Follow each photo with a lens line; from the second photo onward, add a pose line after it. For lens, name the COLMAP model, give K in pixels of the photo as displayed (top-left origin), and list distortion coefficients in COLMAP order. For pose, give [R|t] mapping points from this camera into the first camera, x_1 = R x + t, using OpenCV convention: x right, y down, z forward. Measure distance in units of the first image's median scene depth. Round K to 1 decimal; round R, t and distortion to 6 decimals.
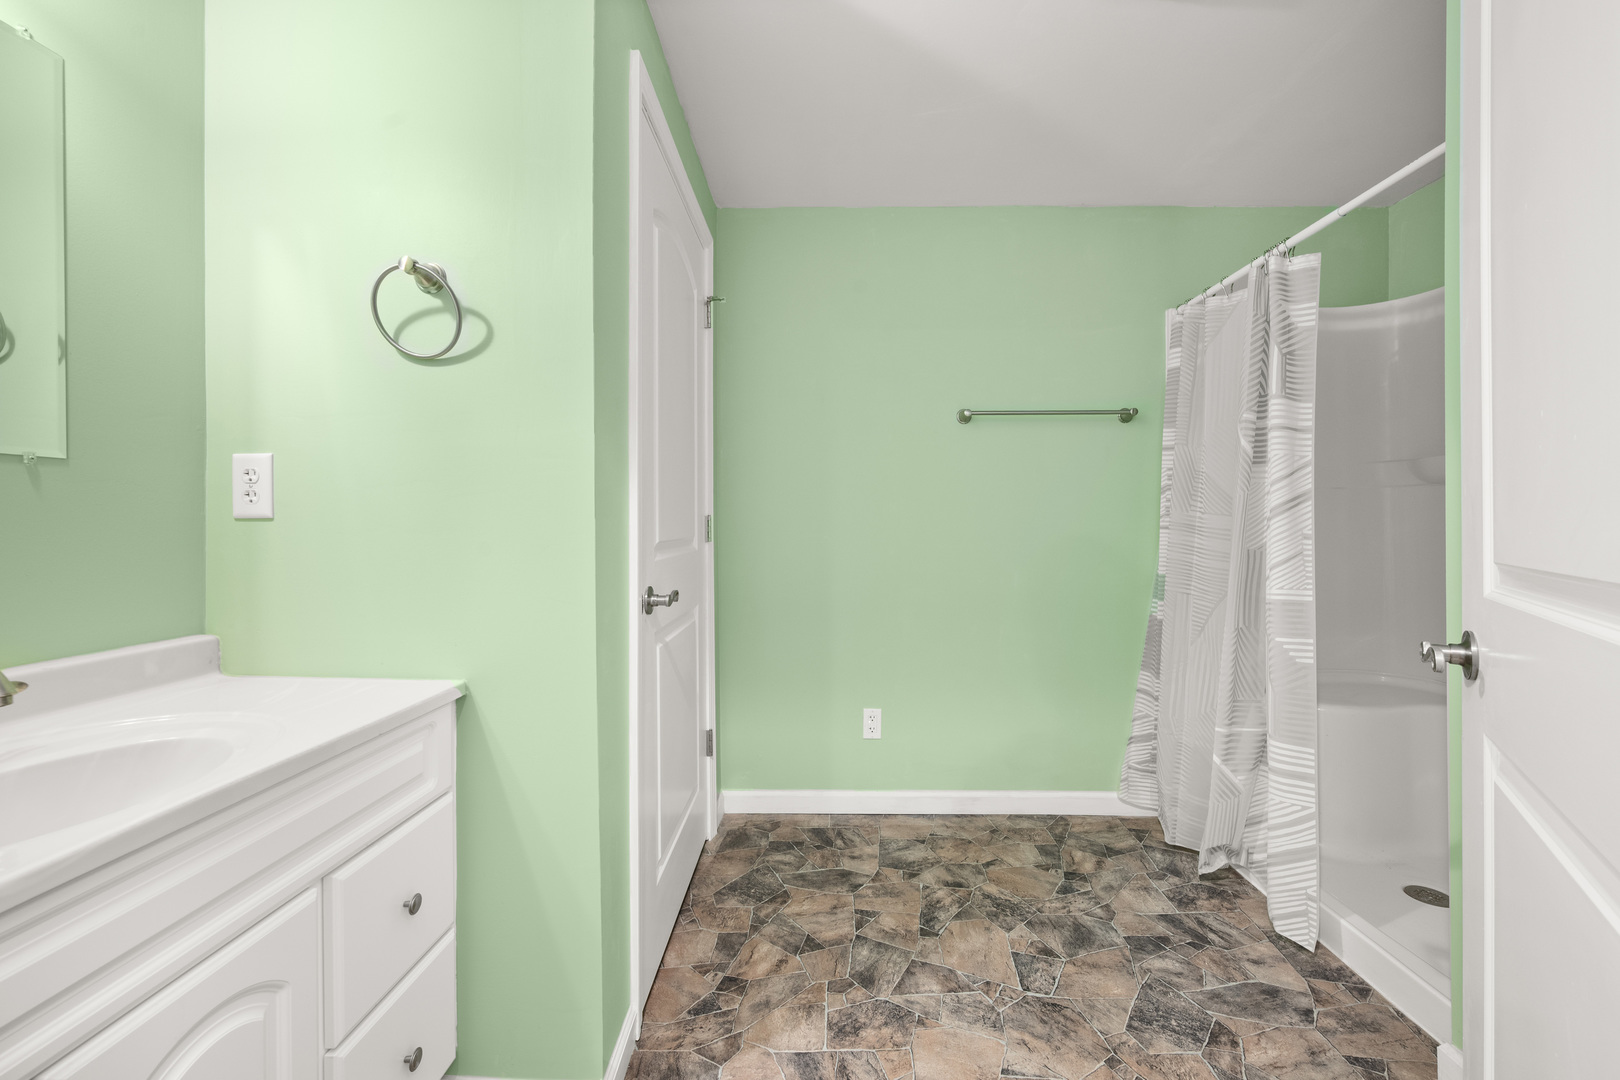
lens RADIAL K [[639.0, 0, 816.9], [0, 639.0, 536.1], [0, 0, 1]] dist [-0.000615, -0.000540]
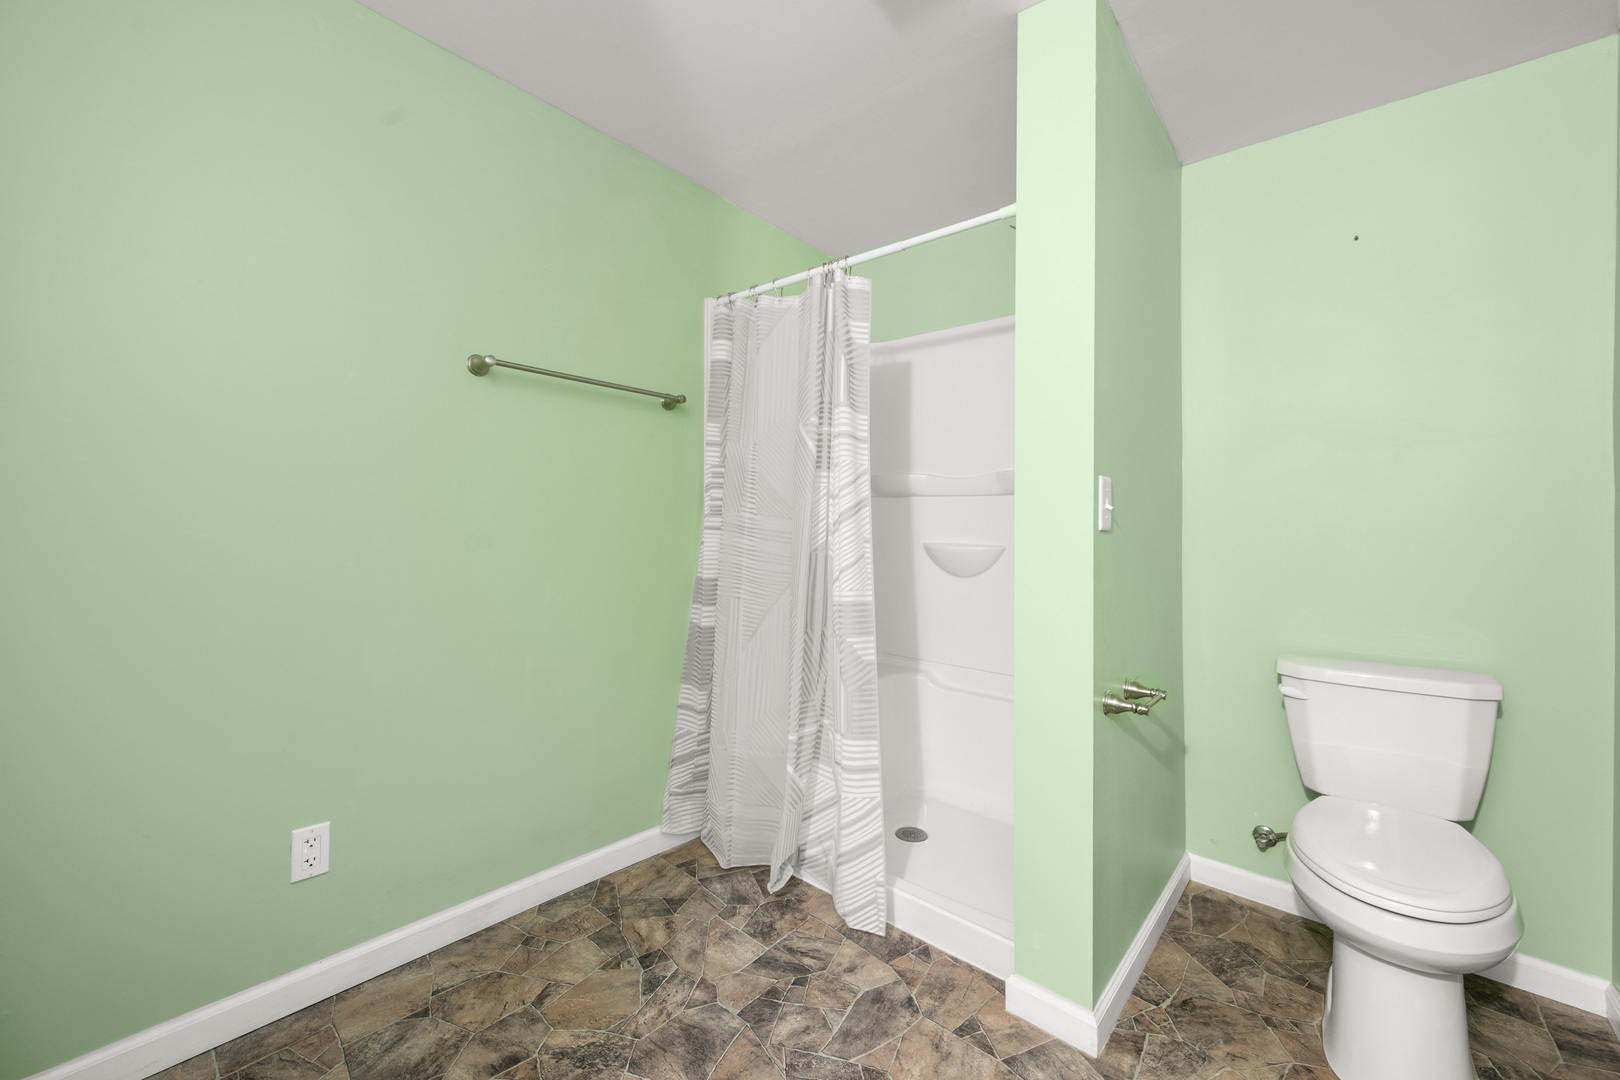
lens RADIAL K [[639.0, 0, 816.9], [0, 639.0, 536.1], [0, 0, 1]] dist [-0.000615, -0.000540]
pose [[0.632882, 0.009559, 0.774190, -0.098792], [-0.012999, 0.999914, -0.001720, -0.002704], [-0.774139, -0.008975, 0.632951, 0.346201]]
